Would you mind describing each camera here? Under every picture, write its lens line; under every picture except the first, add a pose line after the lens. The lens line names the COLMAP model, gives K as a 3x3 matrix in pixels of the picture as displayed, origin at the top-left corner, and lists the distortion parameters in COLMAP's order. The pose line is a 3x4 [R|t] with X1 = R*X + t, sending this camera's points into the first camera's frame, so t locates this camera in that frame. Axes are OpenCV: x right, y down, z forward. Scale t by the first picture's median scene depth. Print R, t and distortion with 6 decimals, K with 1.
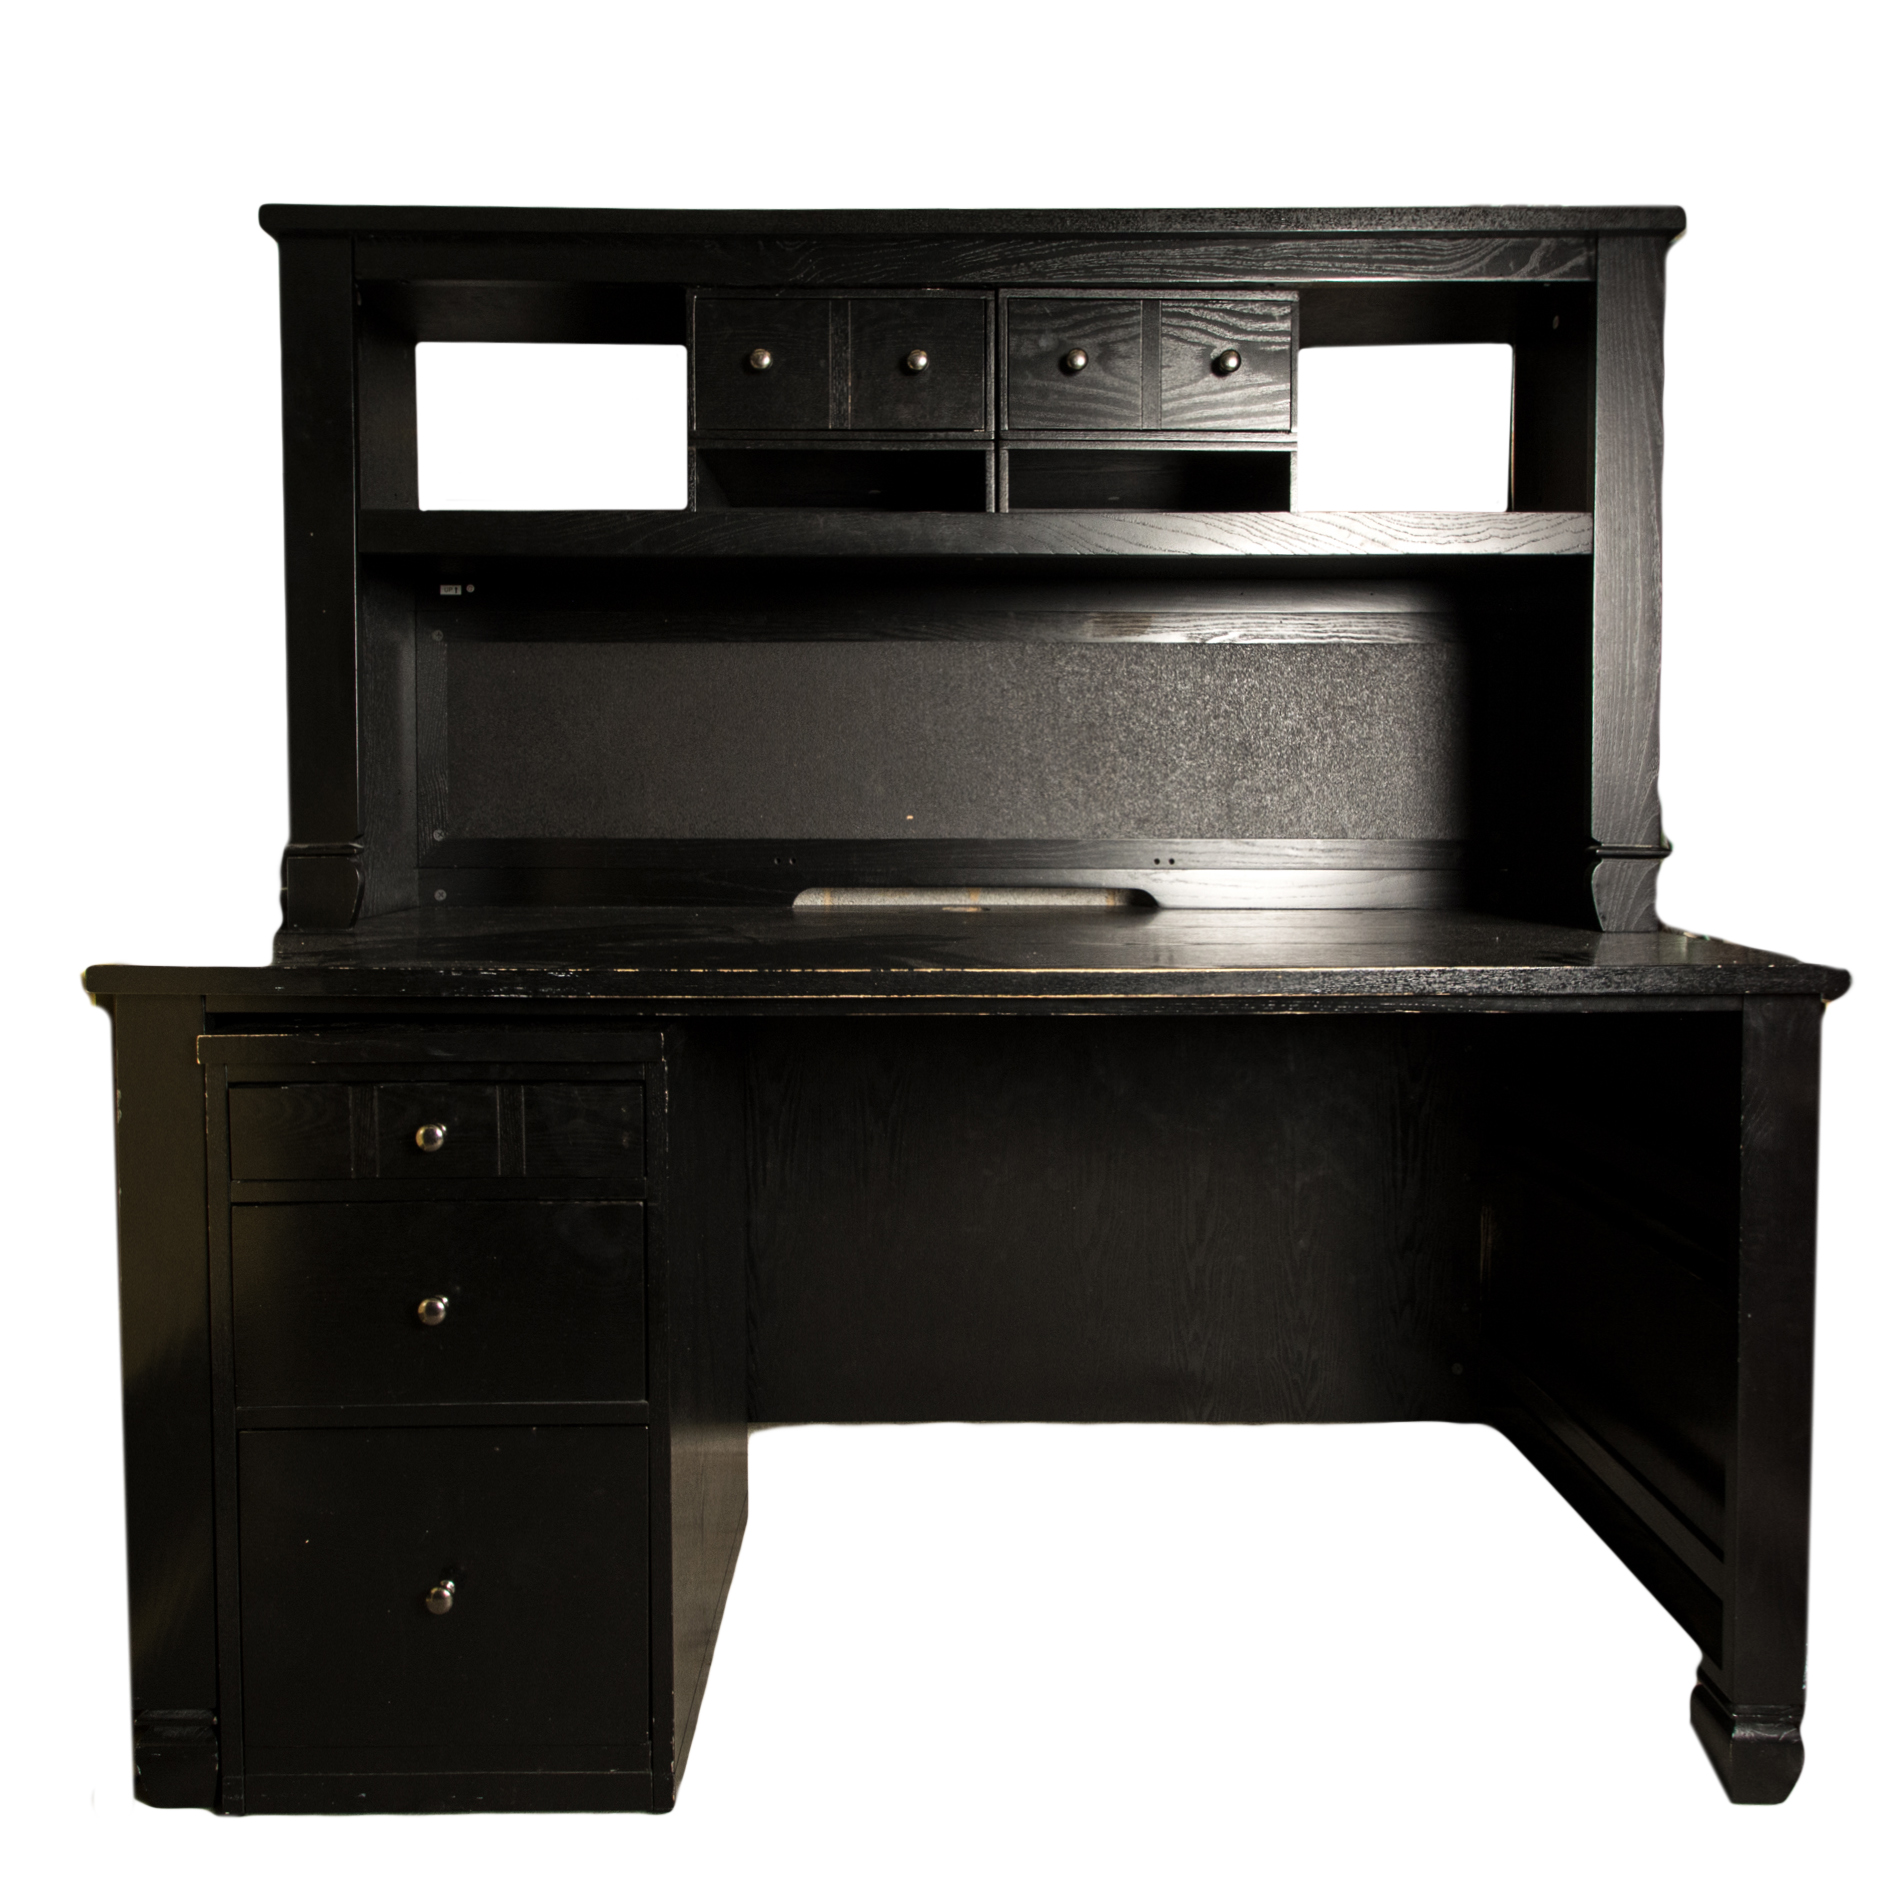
lens RADIAL K [[1228.7, 0, 950.0], [0, 1228.7, 950.0], [0, 0, 1]] dist [-0.002147, 0.022779]
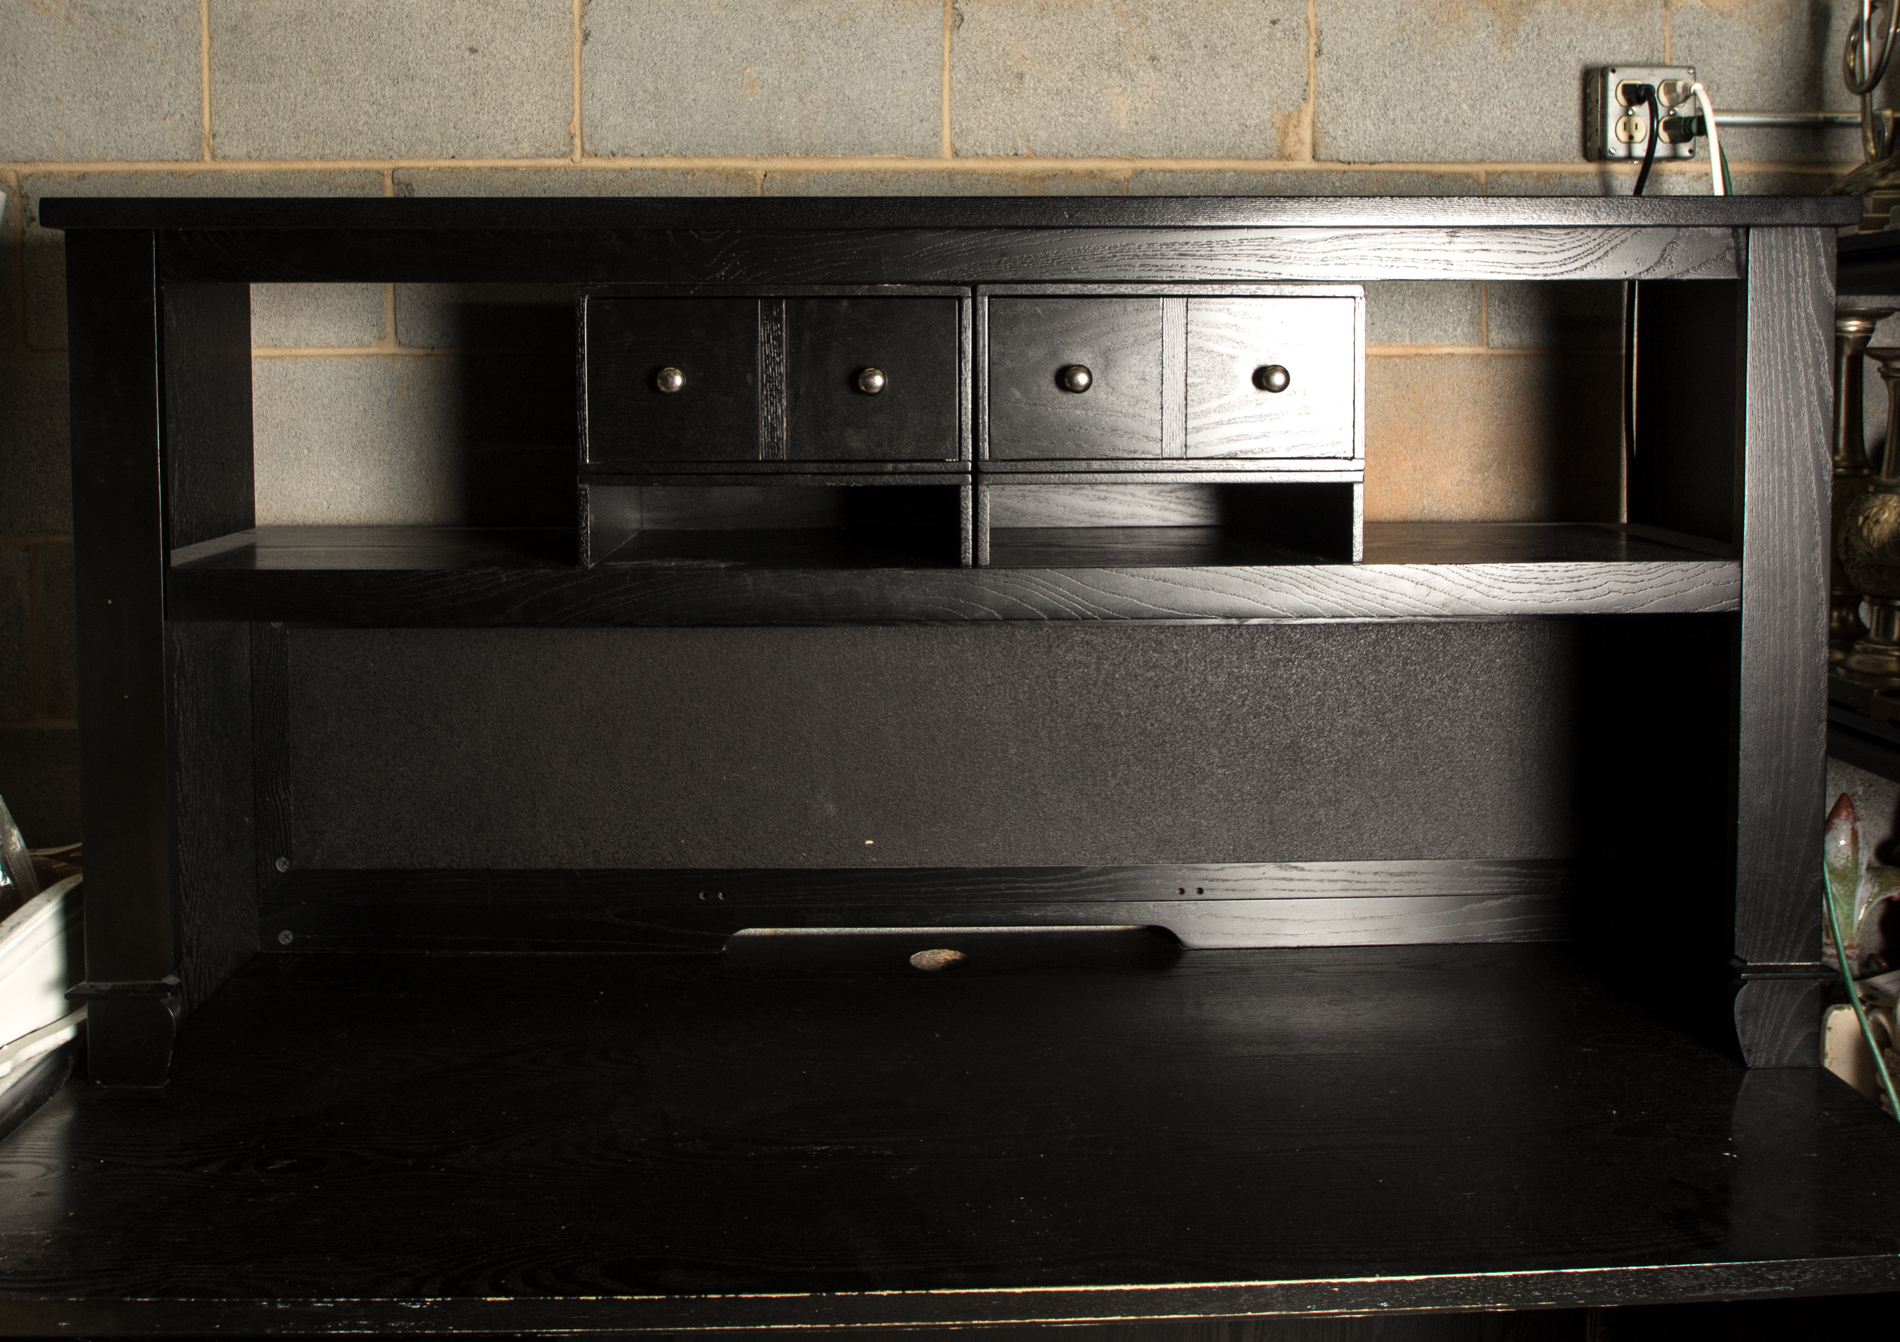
lens RADIAL K [[1488.9, 0, 909.8], [0, 1488.9, 668.9], [0, 0, 1]] dist [-0.010635, 0.001556]
pose [[0.999863, -0.003325, -0.016228, 0.011512], [0.003766, 0.999622, 0.027247, -0.301371], [0.016131, -0.027305, 0.999497, 0.051131]]
